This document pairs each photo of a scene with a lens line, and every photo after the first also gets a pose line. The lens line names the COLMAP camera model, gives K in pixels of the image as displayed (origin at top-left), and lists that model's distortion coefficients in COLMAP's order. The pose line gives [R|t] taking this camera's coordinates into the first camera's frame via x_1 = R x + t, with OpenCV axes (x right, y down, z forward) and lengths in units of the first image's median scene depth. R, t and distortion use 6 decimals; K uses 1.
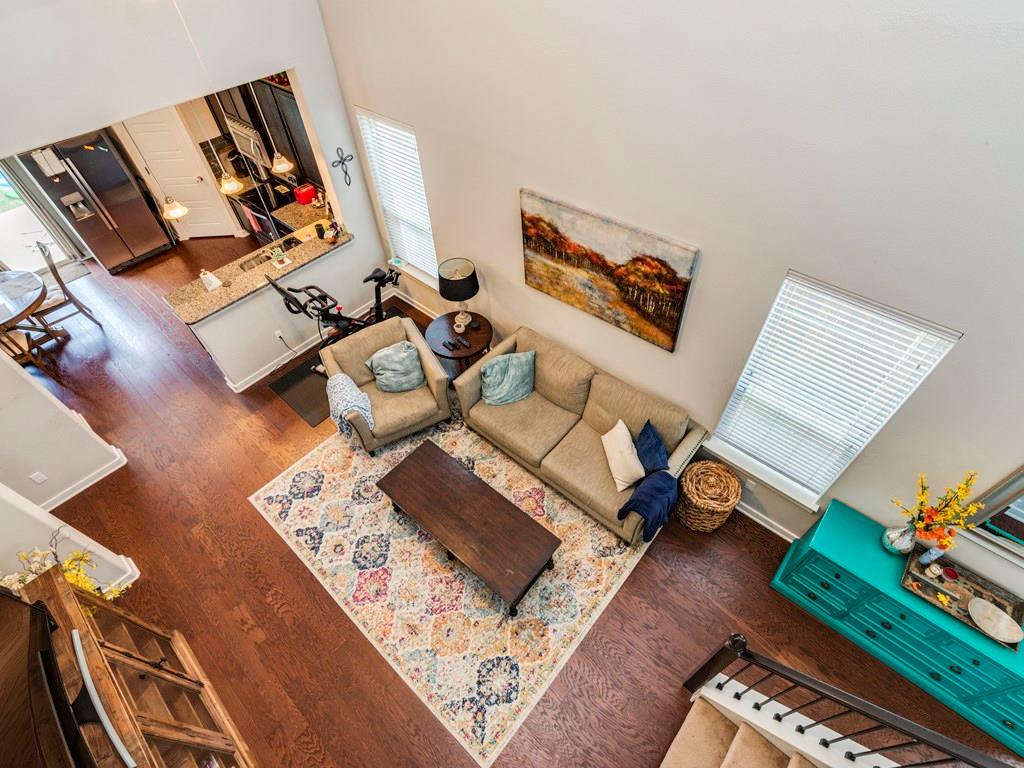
lens RADIAL K [[498.0, 0, 519.2], [0, 498.0, 384.2], [0, 0, 1]] dist [0.002439, -0.000409]
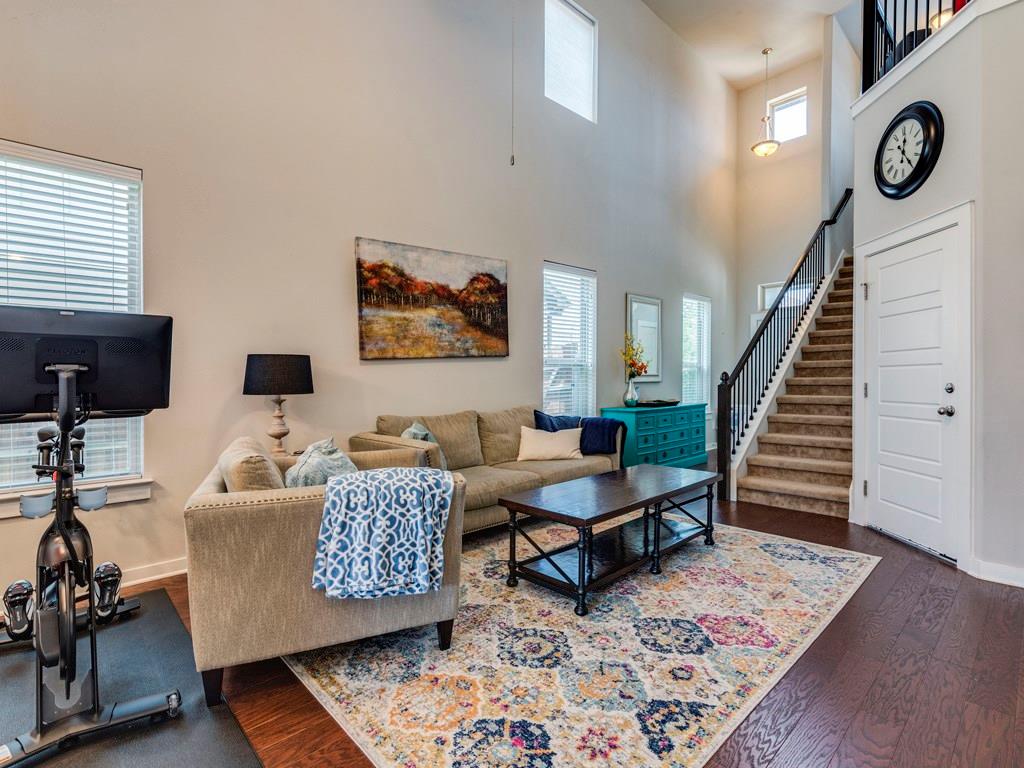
lens RADIAL K [[500.5, 0, 509.8], [0, 500.5, 387.6], [0, 0, 1]] dist [0.002463, -0.000086]
pose [[0.099052, 0.010801, 0.995024, -0.899274], [0.747499, 0.659236, -0.081567, 0.089619], [-0.656837, 0.751858, 0.057225, 0.958325]]
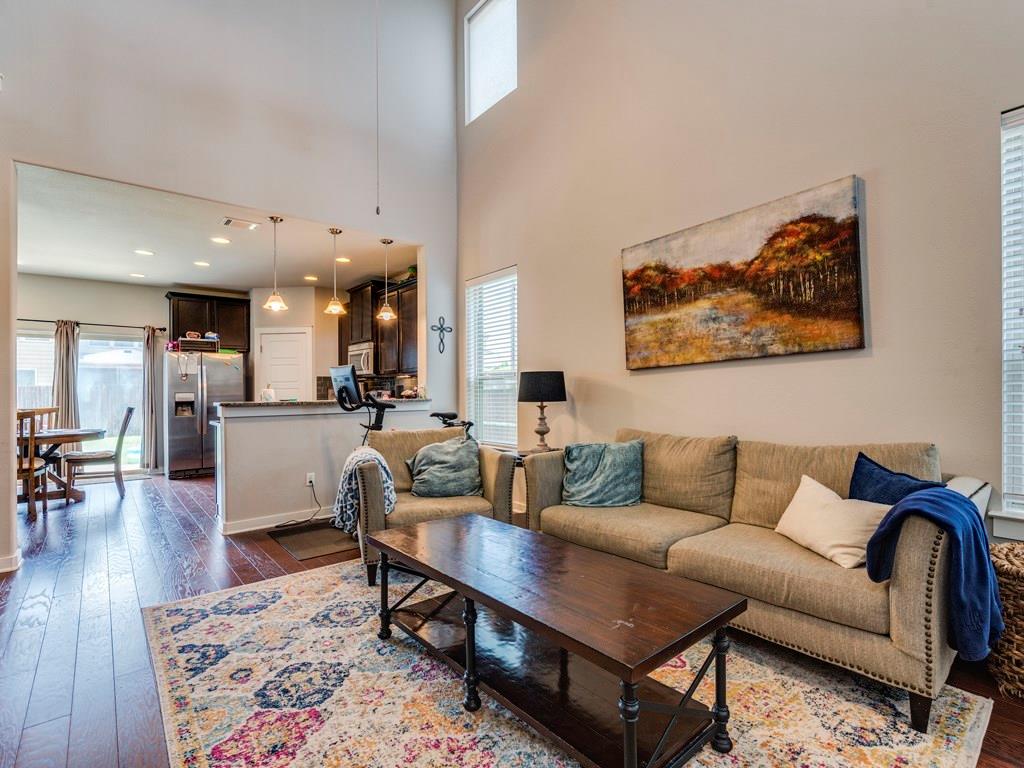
lens RADIAL K [[498.0, 0, 519.2], [0, 498.0, 384.2], [0, 0, 1]] dist [0.002439, -0.000409]
pose [[0.988074, 0.023251, -0.152213, -0.041191], [-0.130243, 0.653507, -0.745631, 0.508738], [0.082135, 0.756563, 0.648742, 0.552586]]
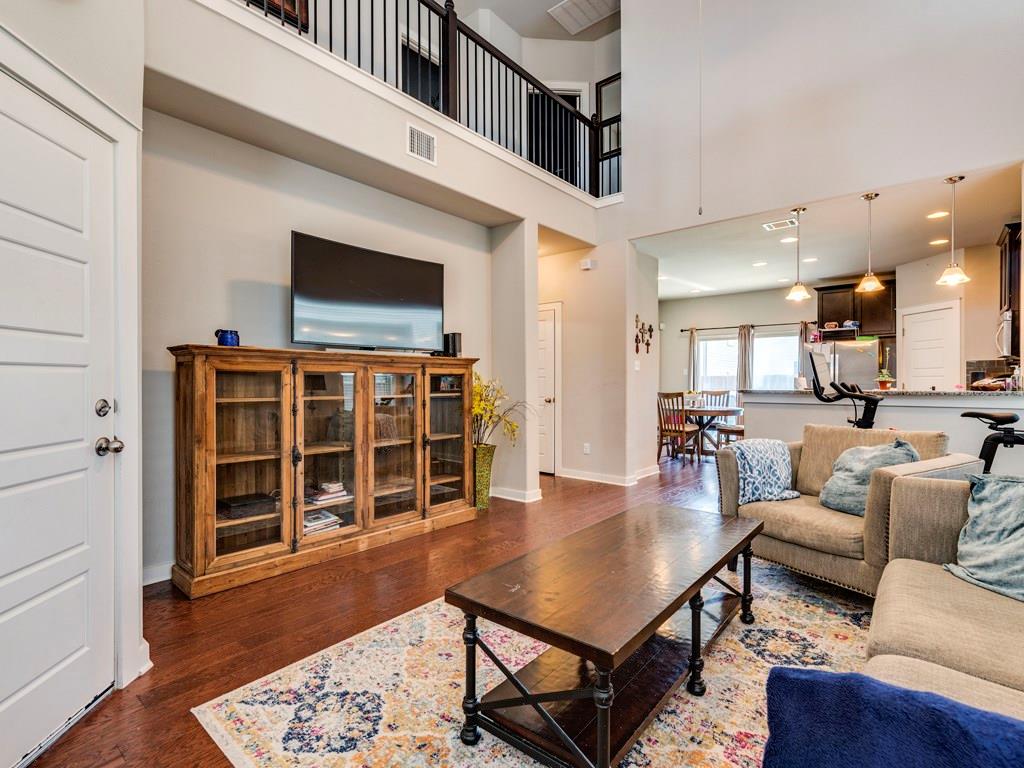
lens RADIAL K [[498.0, 0, 519.2], [0, 498.0, 384.2], [0, 0, 1]] dist [0.002439, -0.000409]
pose [[0.028022, 0.039126, -0.998841, 0.381101], [-0.747077, 0.664718, 0.005079, 0.229334], [0.664147, 0.746069, 0.047857, 0.777363]]
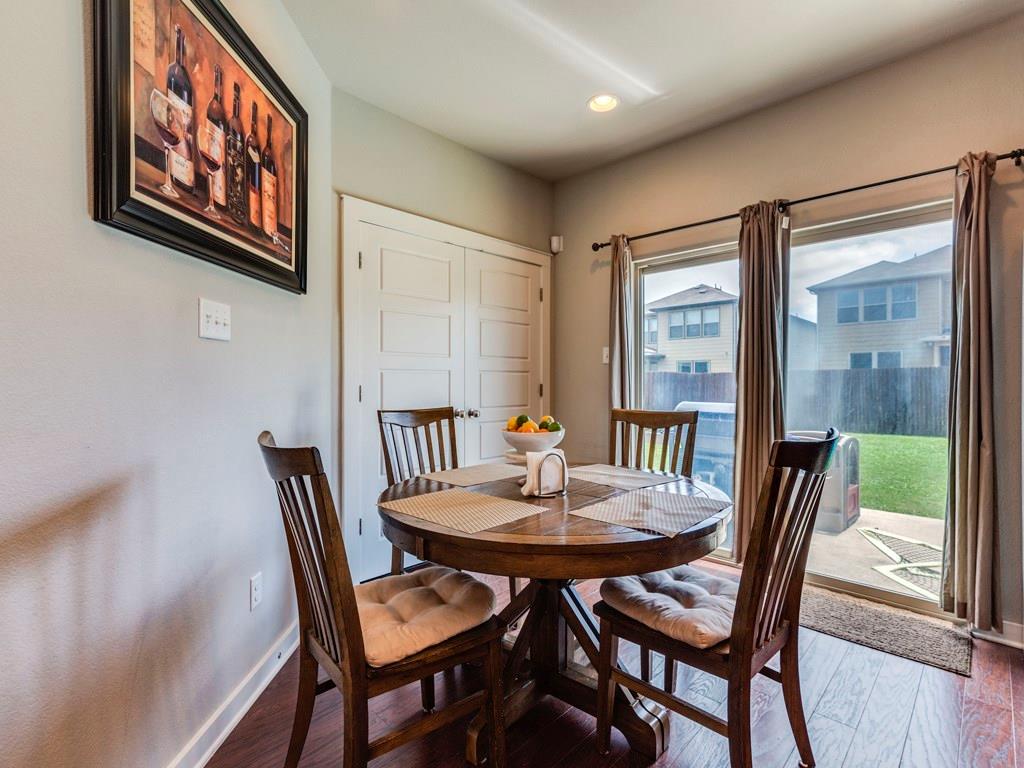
lens RADIAL K [[498.0, 0, 519.2], [0, 498.0, 384.2], [0, 0, 1]] dist [0.002439, -0.000409]
pose [[-0.047324, 0.034428, -0.998286, -1.067321], [-0.748941, 0.660070, 0.058268, -0.294980], [0.660944, 0.750415, -0.005452, 1.320114]]
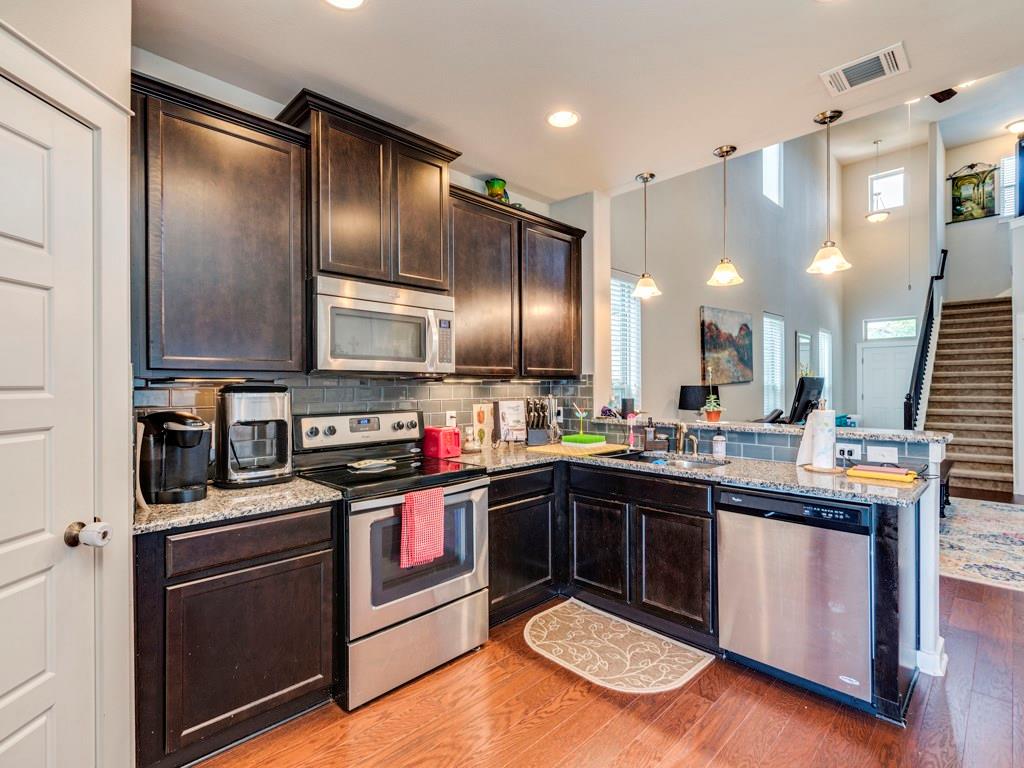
lens RADIAL K [[500.5, 0, 509.8], [0, 500.5, 387.6], [0, 0, 1]] dist [0.002463, -0.000086]
pose [[0.066539, 0.031024, 0.997301, -1.448972], [0.749361, 0.658400, -0.070478, -0.545133], [-0.658810, 0.752029, 0.020561, 1.495624]]
